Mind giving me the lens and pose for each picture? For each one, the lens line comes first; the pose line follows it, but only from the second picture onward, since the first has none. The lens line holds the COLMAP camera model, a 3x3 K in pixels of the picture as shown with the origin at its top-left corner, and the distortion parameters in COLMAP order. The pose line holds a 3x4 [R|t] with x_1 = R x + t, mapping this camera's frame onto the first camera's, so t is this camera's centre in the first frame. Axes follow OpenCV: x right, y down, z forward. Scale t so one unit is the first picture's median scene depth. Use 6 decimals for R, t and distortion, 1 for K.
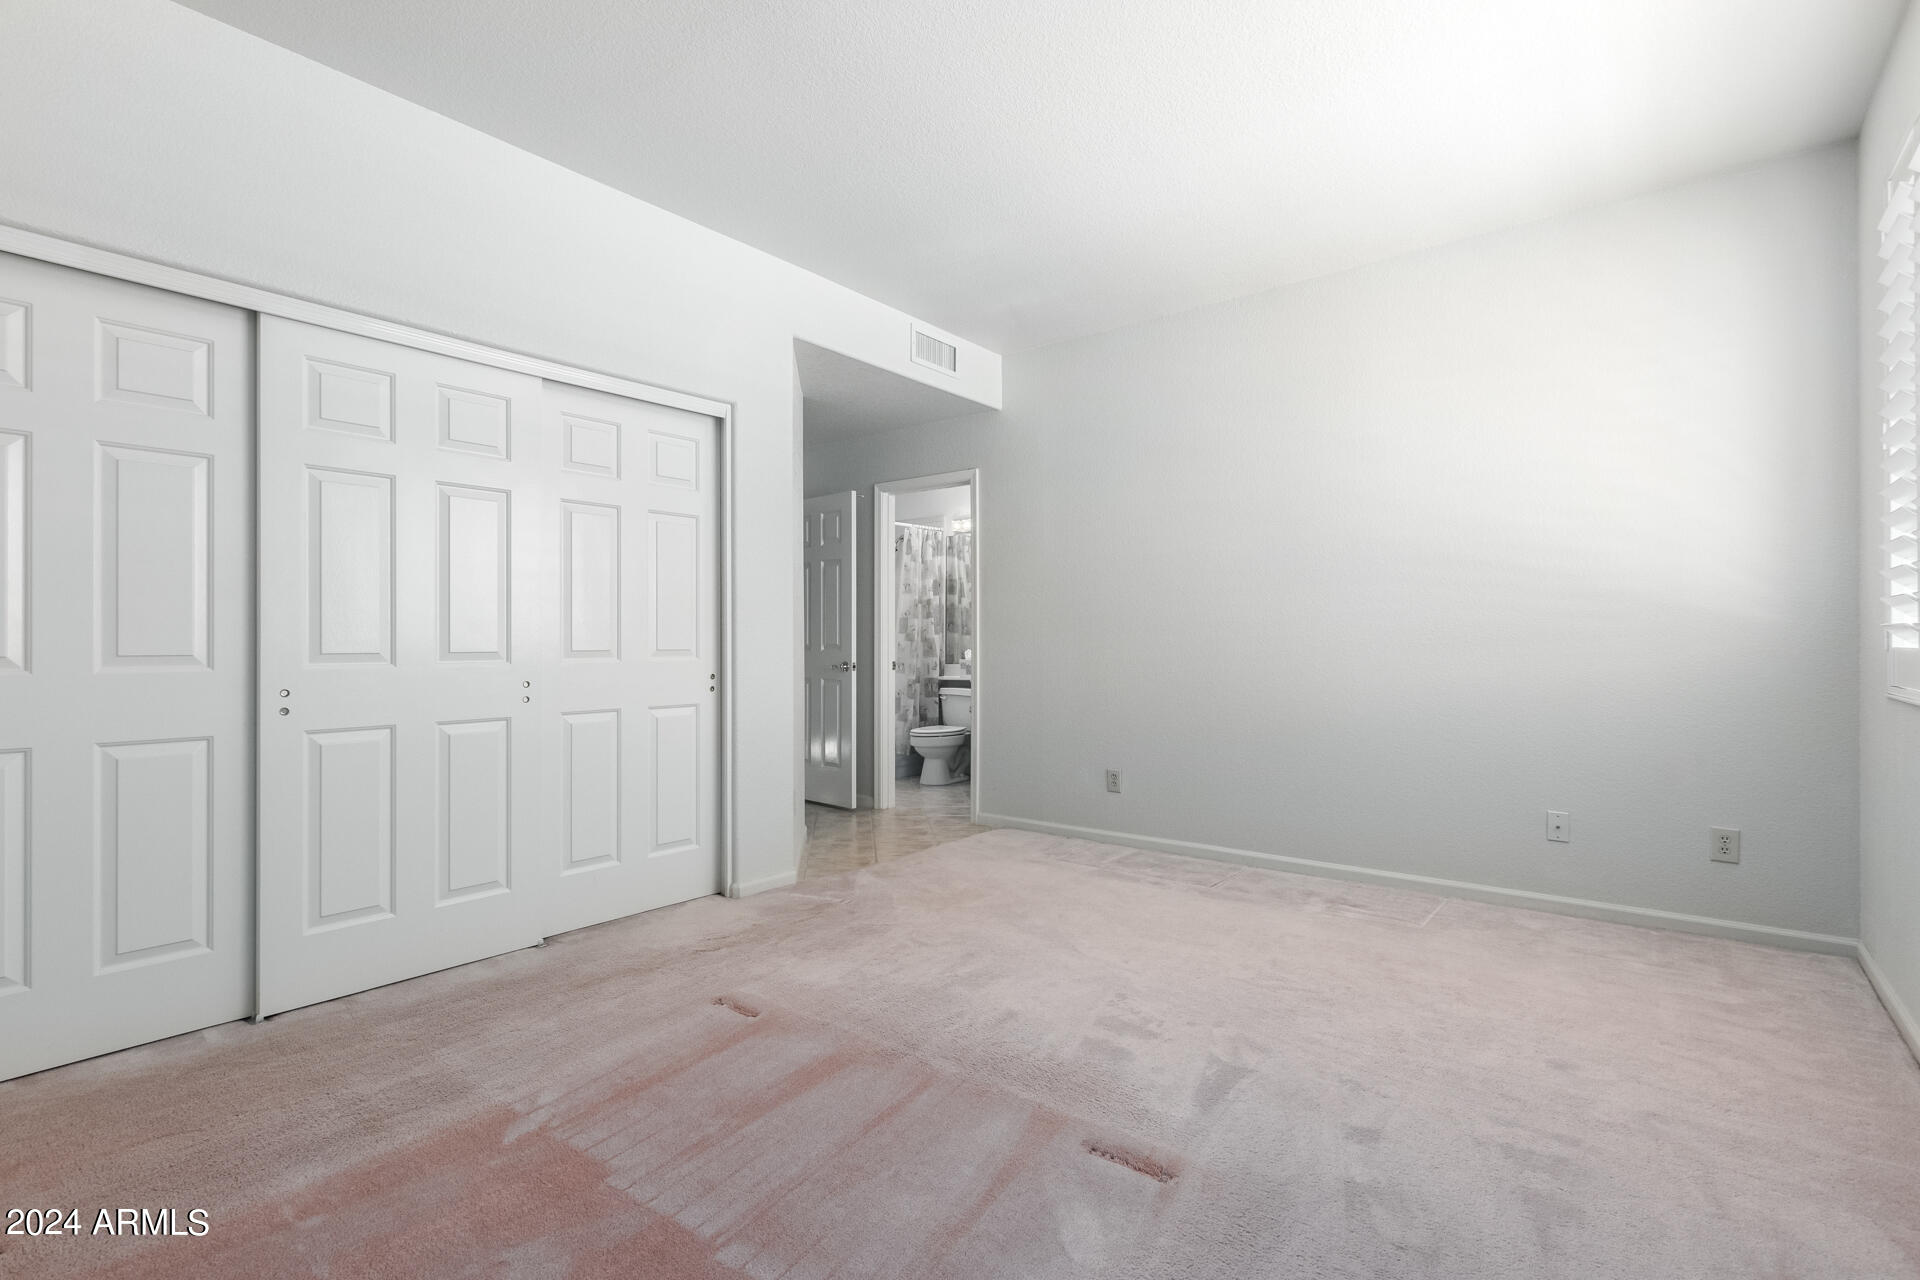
lens RADIAL K [[891.7, 0, 963.5], [0, 891.7, 643.3], [0, 0, 1]] dist [0.005130, 0.000513]
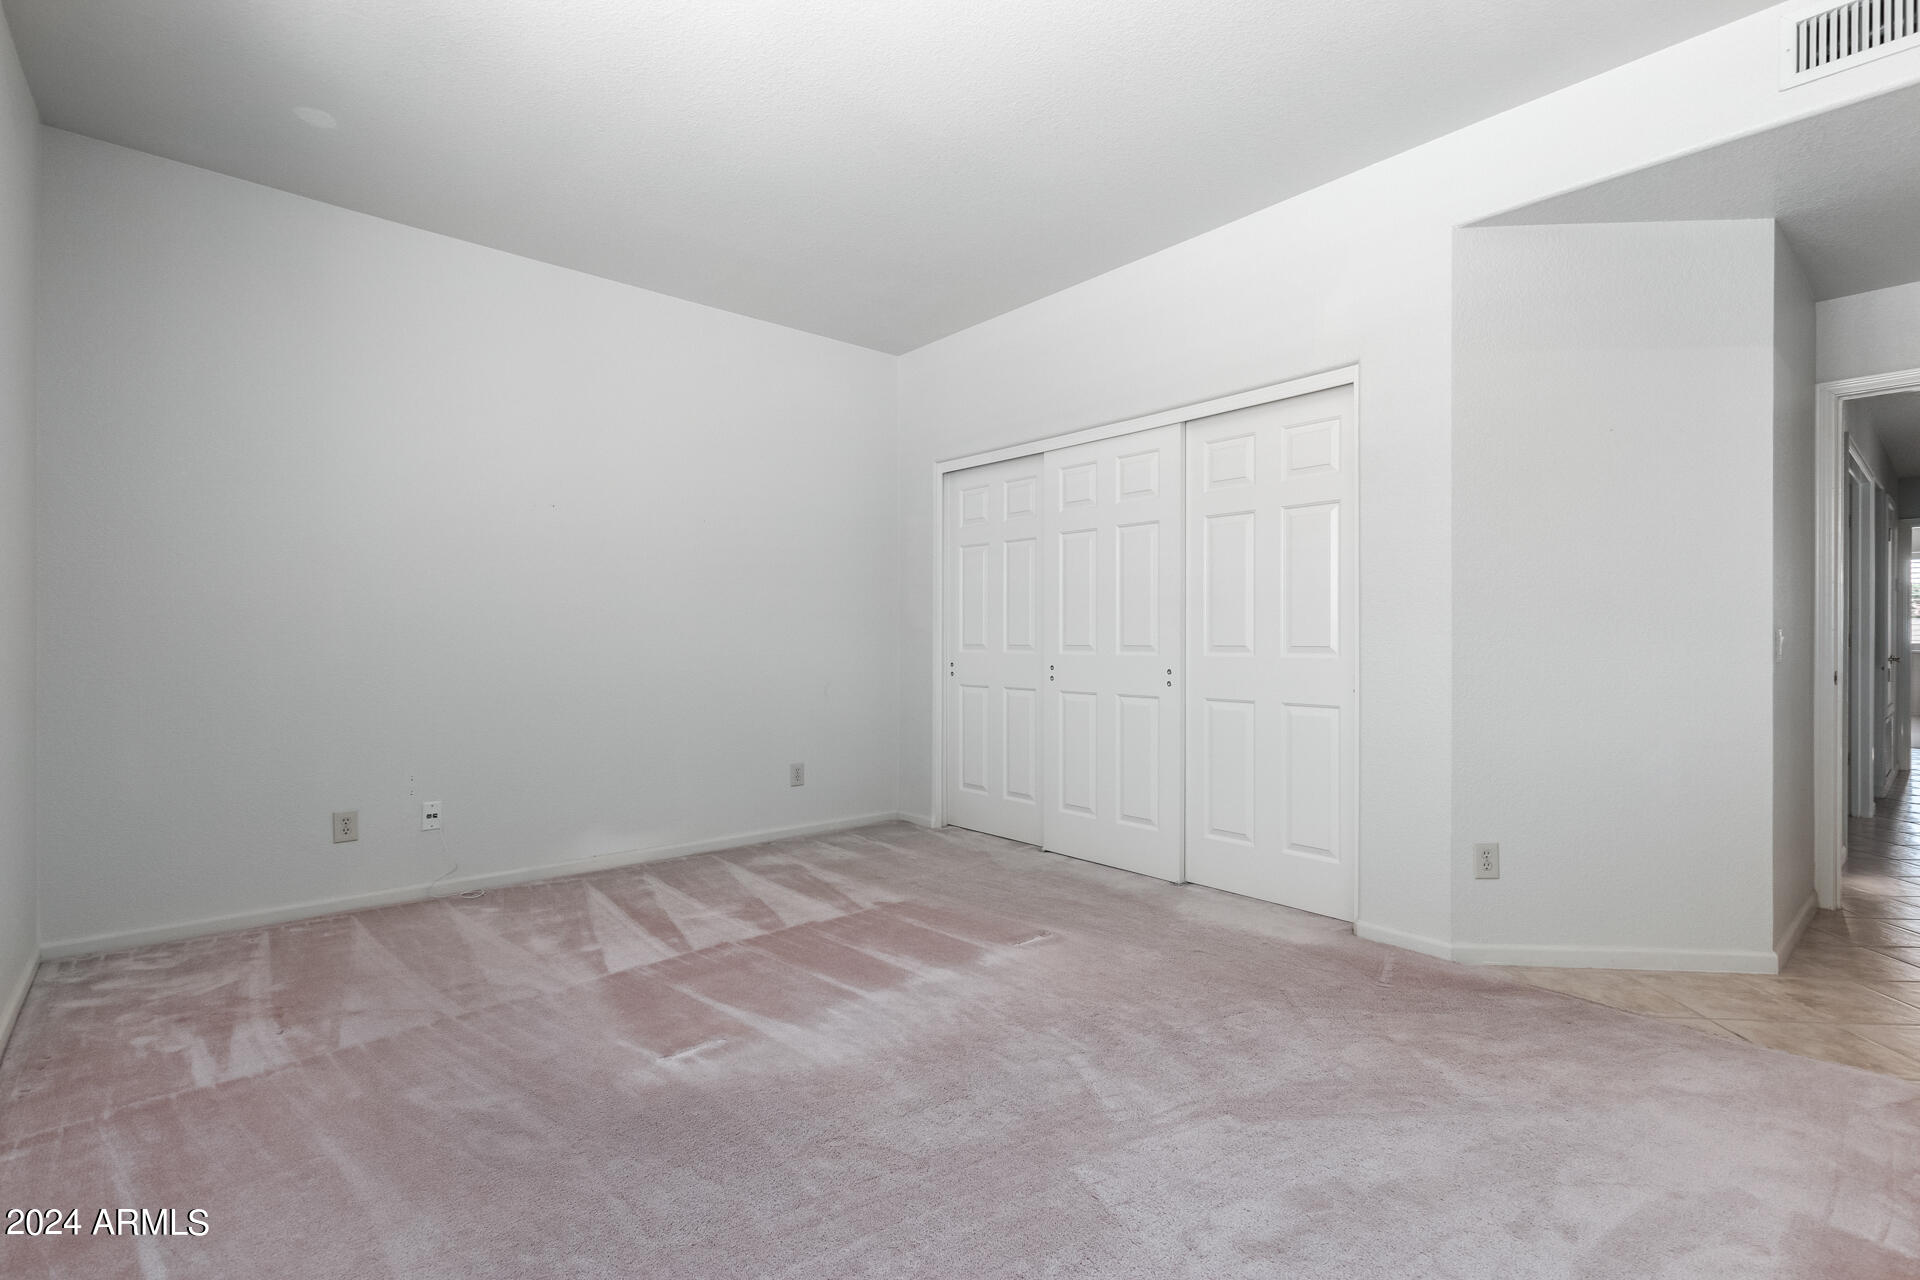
lens RADIAL K [[891.7, 0, 962.1], [0, 891.7, 639.7], [0, 0, 1]] dist [0.005130, 0.000513]
pose [[-0.184312, -0.001653, -0.982866, 0.675611], [0.000255, 0.999998, -0.001729, 0.002788], [0.982868, -0.000569, -0.184311, 0.801336]]
